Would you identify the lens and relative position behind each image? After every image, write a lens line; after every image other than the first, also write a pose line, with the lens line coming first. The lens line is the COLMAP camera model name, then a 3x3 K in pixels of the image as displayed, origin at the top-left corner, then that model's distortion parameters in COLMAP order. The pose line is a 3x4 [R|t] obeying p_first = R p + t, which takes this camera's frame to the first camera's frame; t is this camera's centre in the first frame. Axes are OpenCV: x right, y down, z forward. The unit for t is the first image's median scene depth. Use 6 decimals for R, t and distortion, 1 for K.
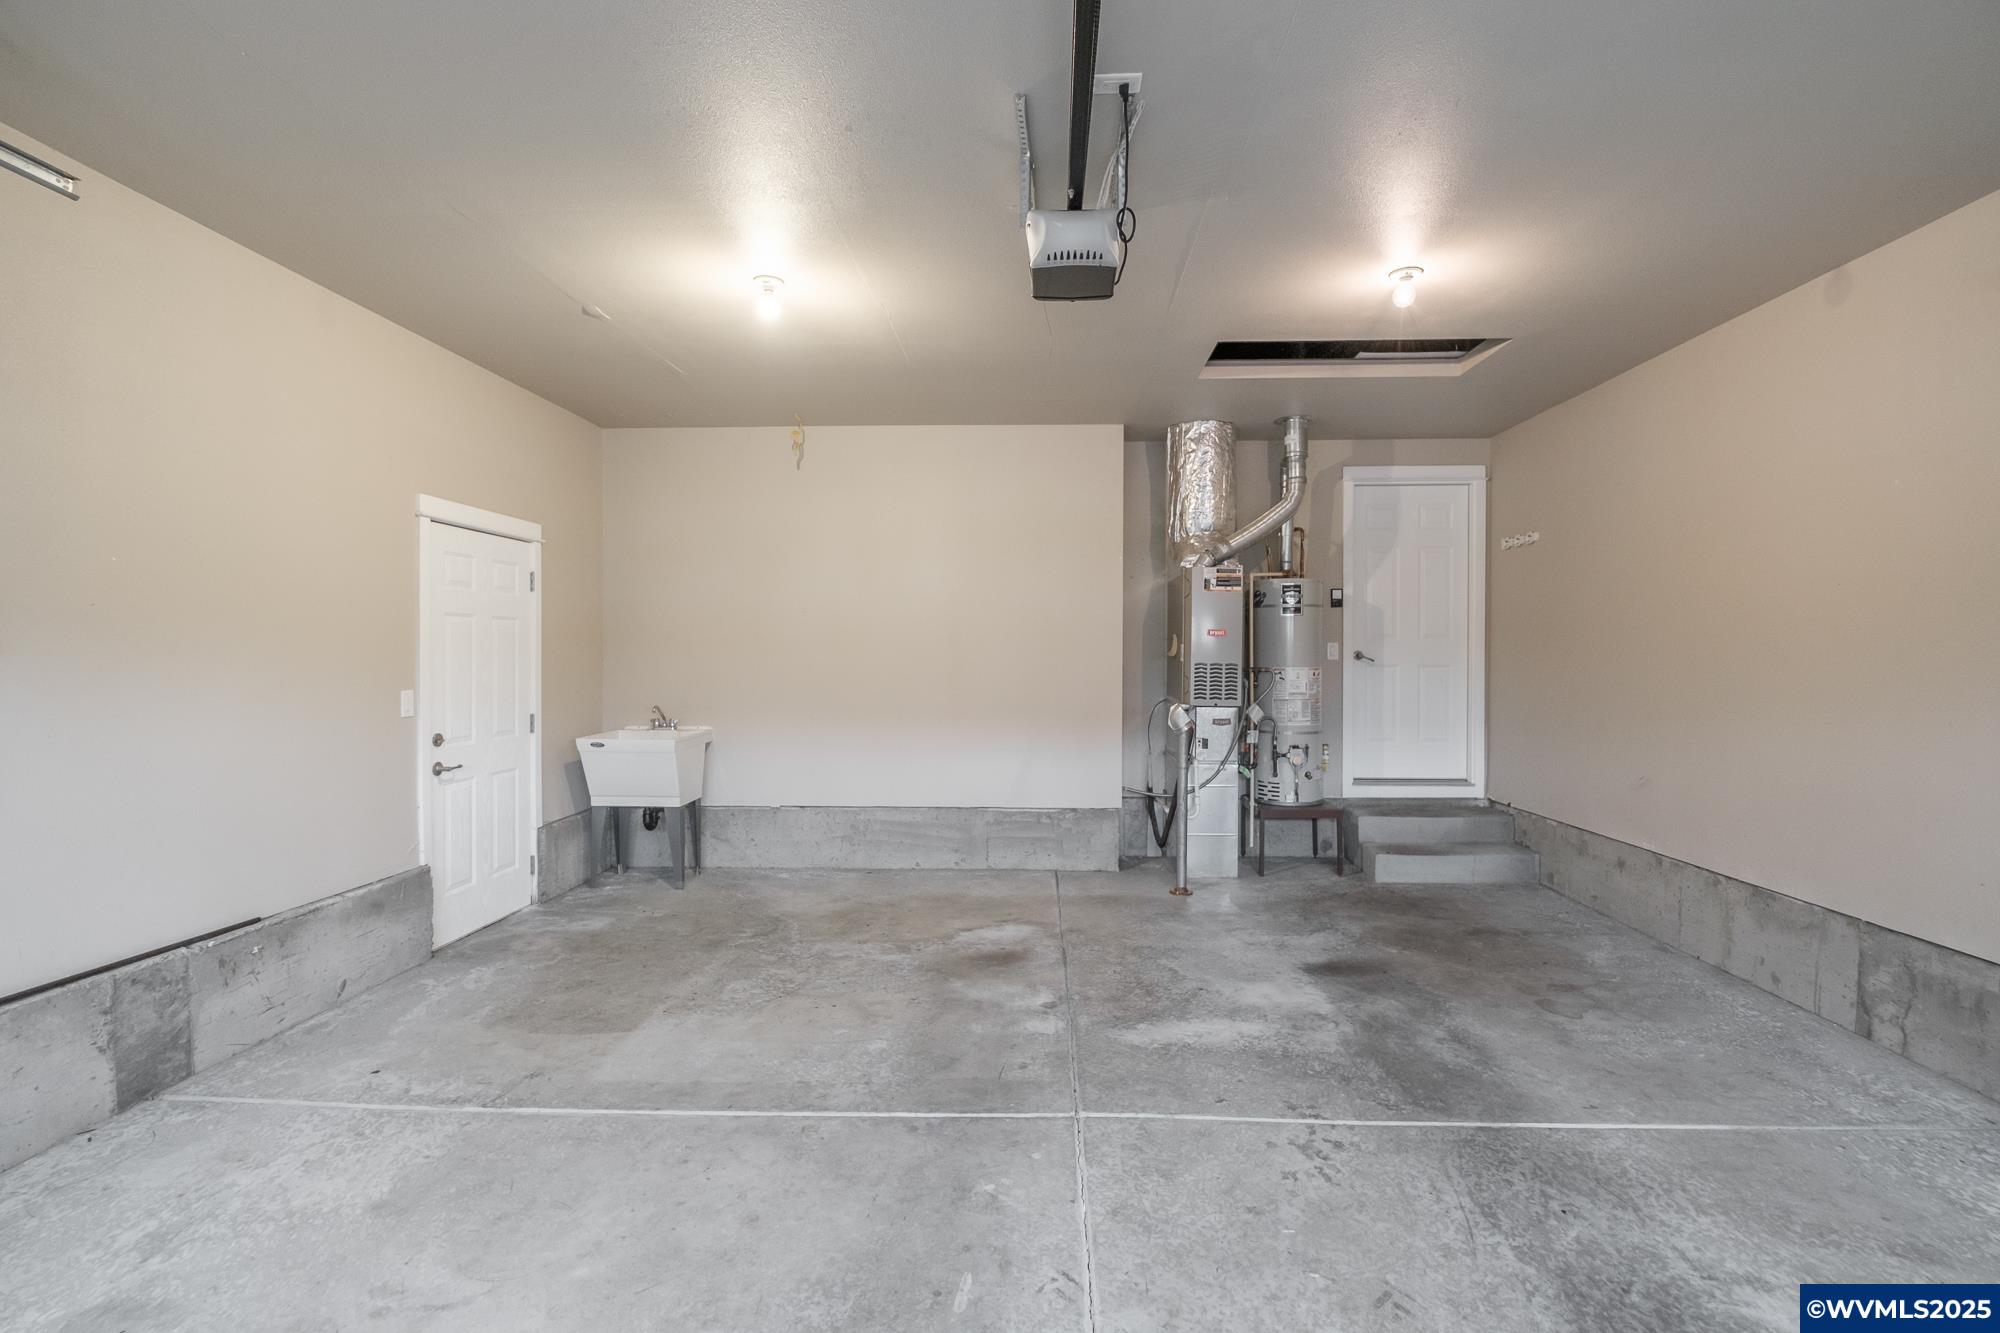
lens RADIAL K [[857.6, 0, 1017.6], [0, 857.6, 660.0], [0, 0, 1]] dist [-0.001913, -0.000568]
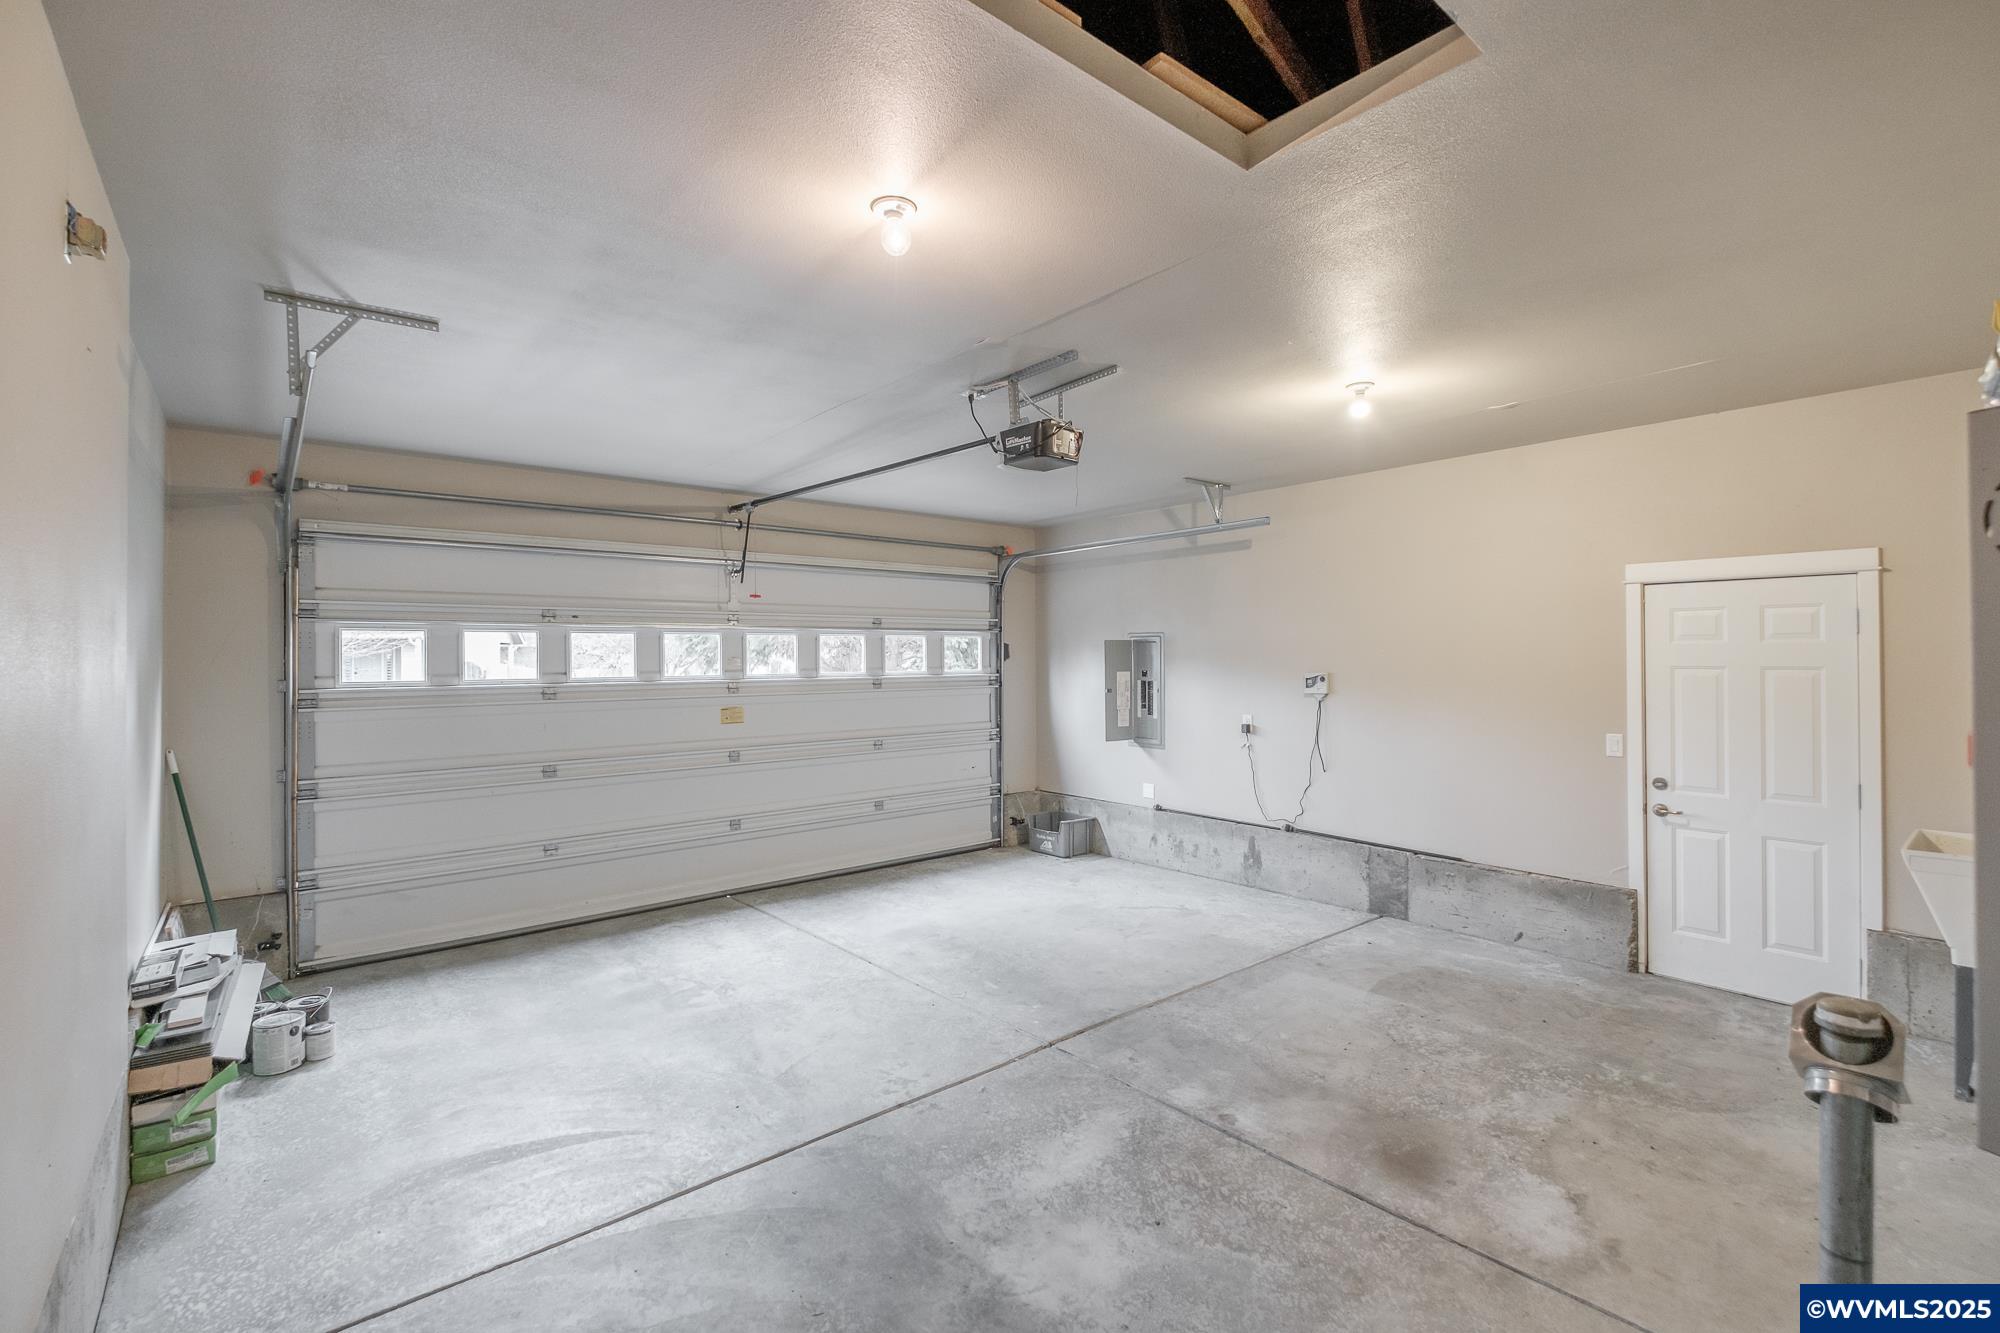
lens RADIAL K [[857.6, 0, 1017.6], [0, 857.6, 660.0], [0, 0, 1]] dist [-0.001913, -0.000568]
pose [[-0.721304, 0.001421, -0.692617, 0.804021], [-0.001541, 0.999992, 0.003656, -0.080299], [0.692617, 0.003704, -0.721296, 1.466922]]
